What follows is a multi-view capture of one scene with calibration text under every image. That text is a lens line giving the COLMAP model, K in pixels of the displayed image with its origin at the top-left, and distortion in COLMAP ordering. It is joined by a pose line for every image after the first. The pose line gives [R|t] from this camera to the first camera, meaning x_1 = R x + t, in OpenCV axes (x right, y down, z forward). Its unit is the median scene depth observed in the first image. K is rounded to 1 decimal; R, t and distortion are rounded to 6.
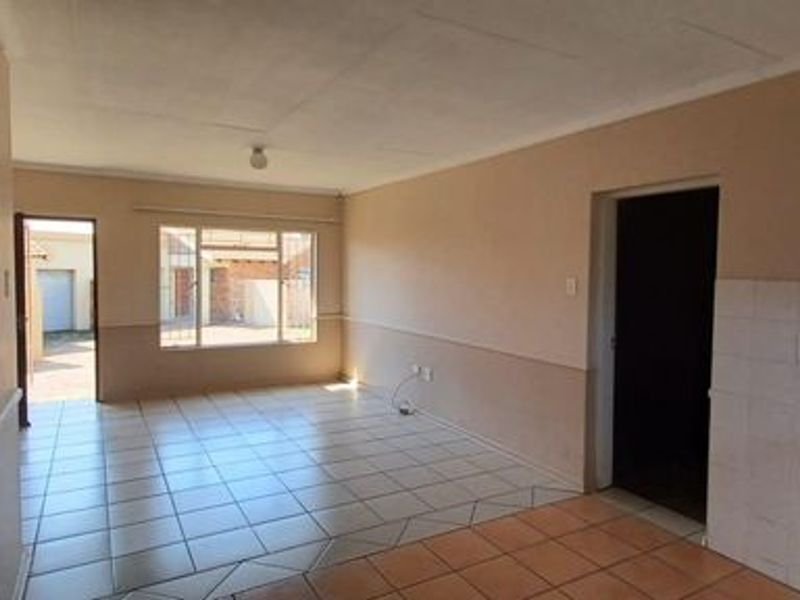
lens RADIAL K [[538.1, 0, 399.7], [0, 538.1, 290.8], [0, 0, 1]] dist [0.004352, 0.000783]
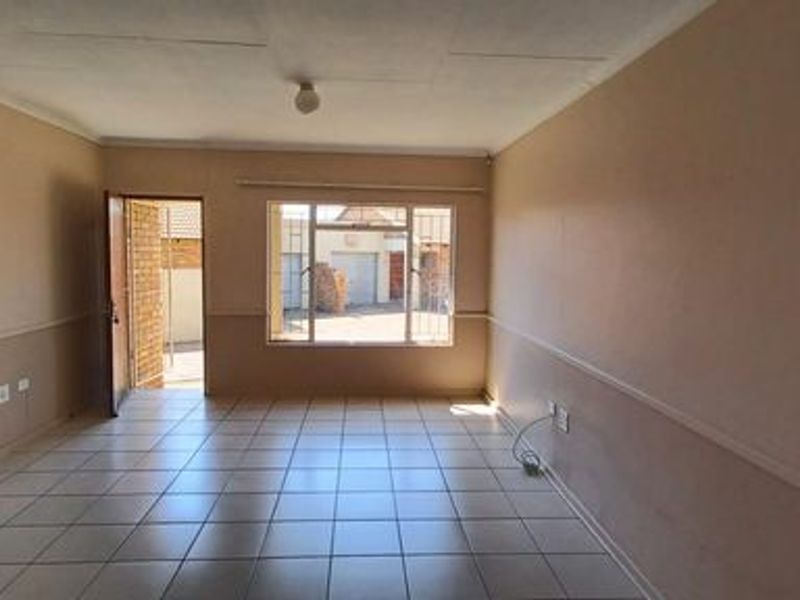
lens RADIAL K [[538.1, 0, 399.7], [0, 538.1, 290.8], [0, 0, 1]] dist [0.004352, 0.000783]
pose [[0.903666, 0.037481, -0.426594, 0.111459], [-0.026047, 0.999129, 0.032608, -0.010282], [0.427444, -0.018356, 0.903855, 0.271984]]
